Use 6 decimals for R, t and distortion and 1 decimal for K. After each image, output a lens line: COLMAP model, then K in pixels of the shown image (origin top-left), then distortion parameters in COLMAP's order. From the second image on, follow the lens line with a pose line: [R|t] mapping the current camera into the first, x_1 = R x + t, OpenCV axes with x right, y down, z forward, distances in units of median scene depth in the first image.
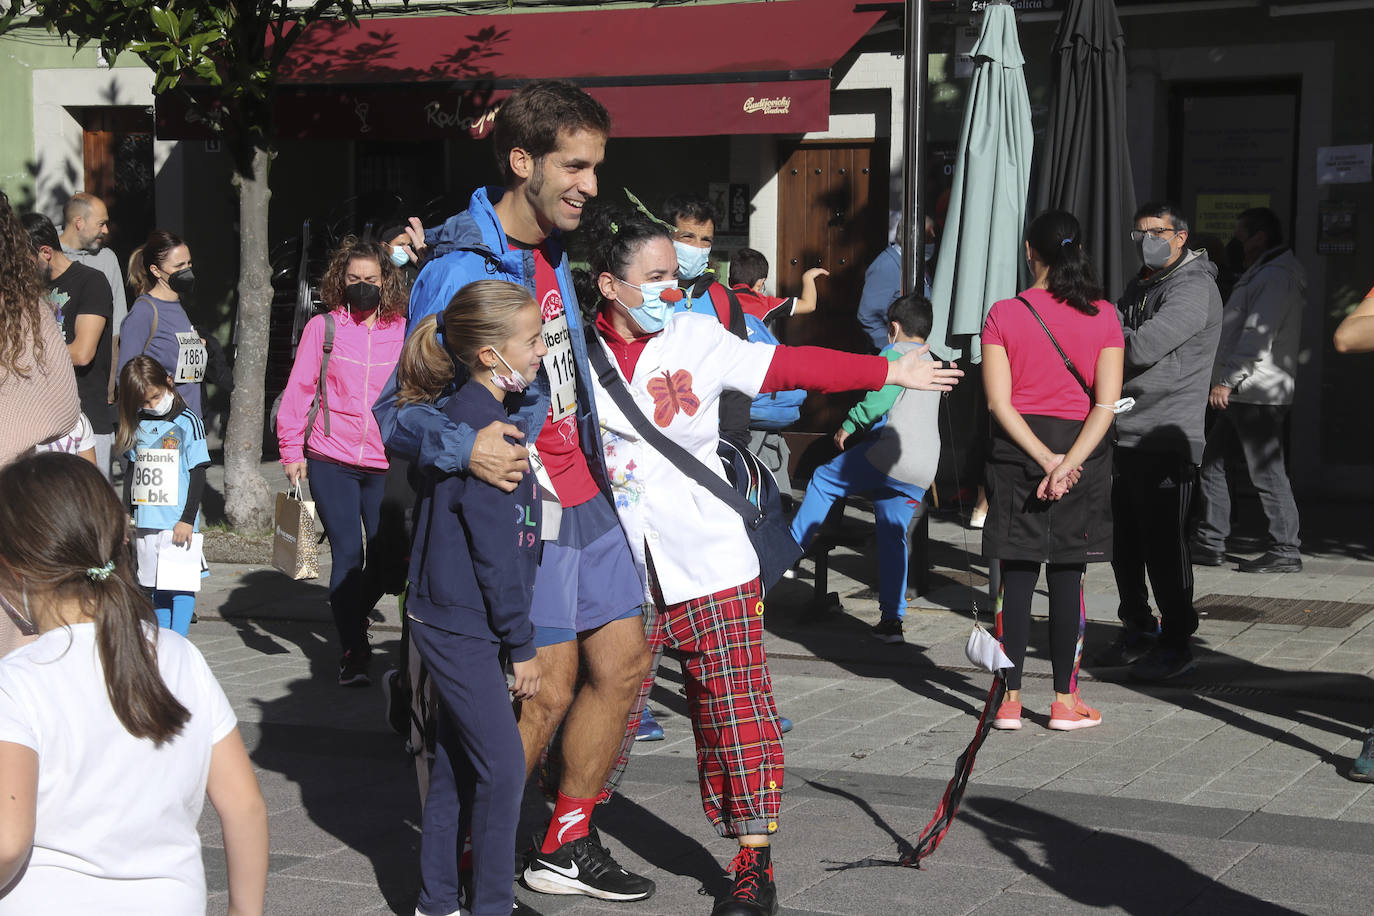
lens RADIAL K [[2621.3, 0, 687.0], [0, 2621.3, 458.0], [0, 0, 1]] dist [0.321134, -0.229116]
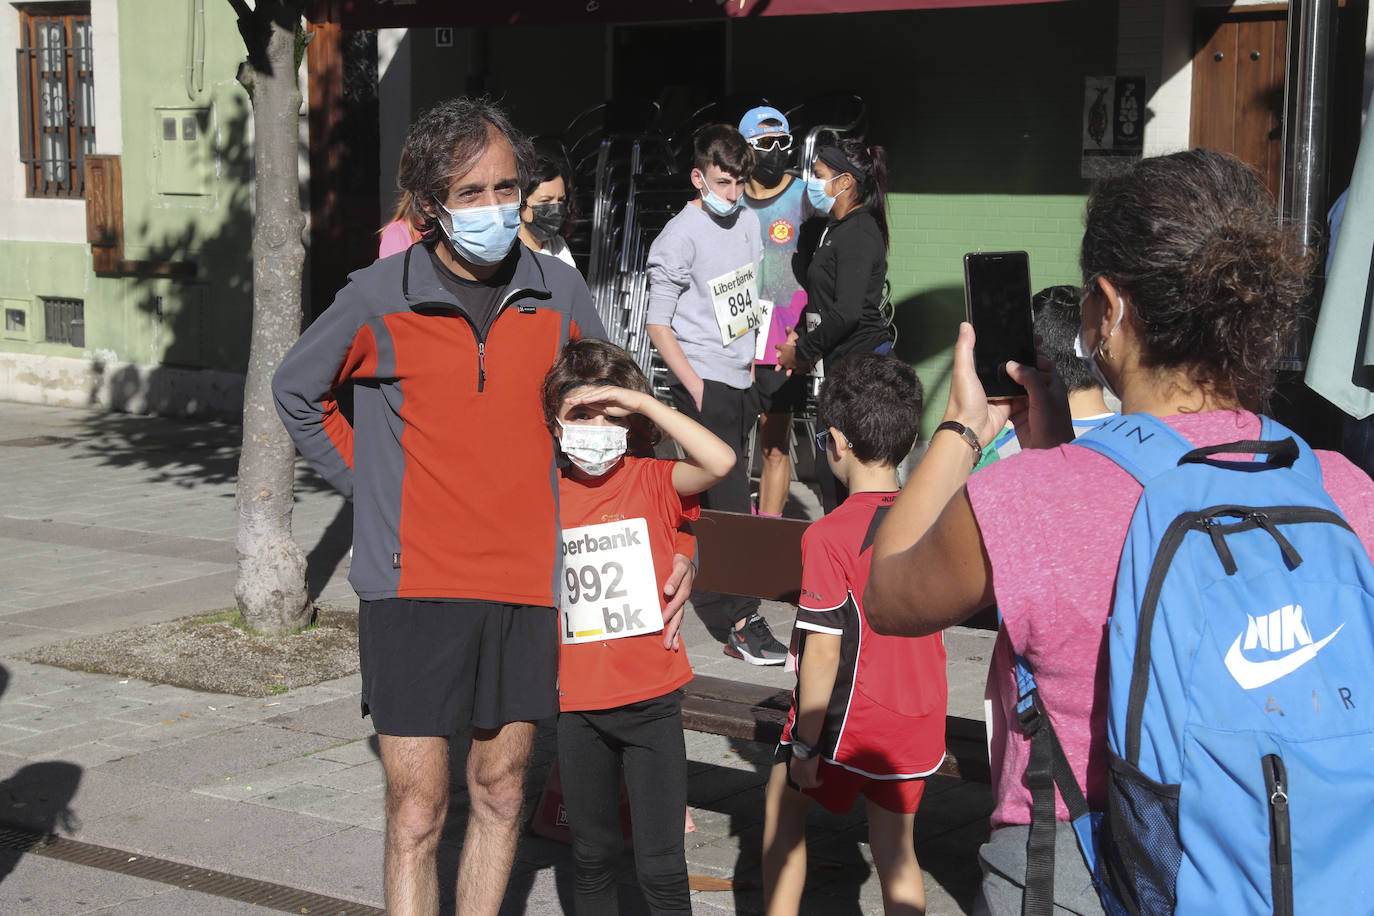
lens RADIAL K [[2621.3, 0, 687.0], [0, 2621.3, 458.0], [0, 0, 1]] dist [0.321134, -0.229116]
pose [[0.976799, 0.023119, -0.212907, 0.055731], [-0.016014, 0.999258, 0.035036, -0.029861], [0.213559, -0.030813, 0.976444, 0.317461]]
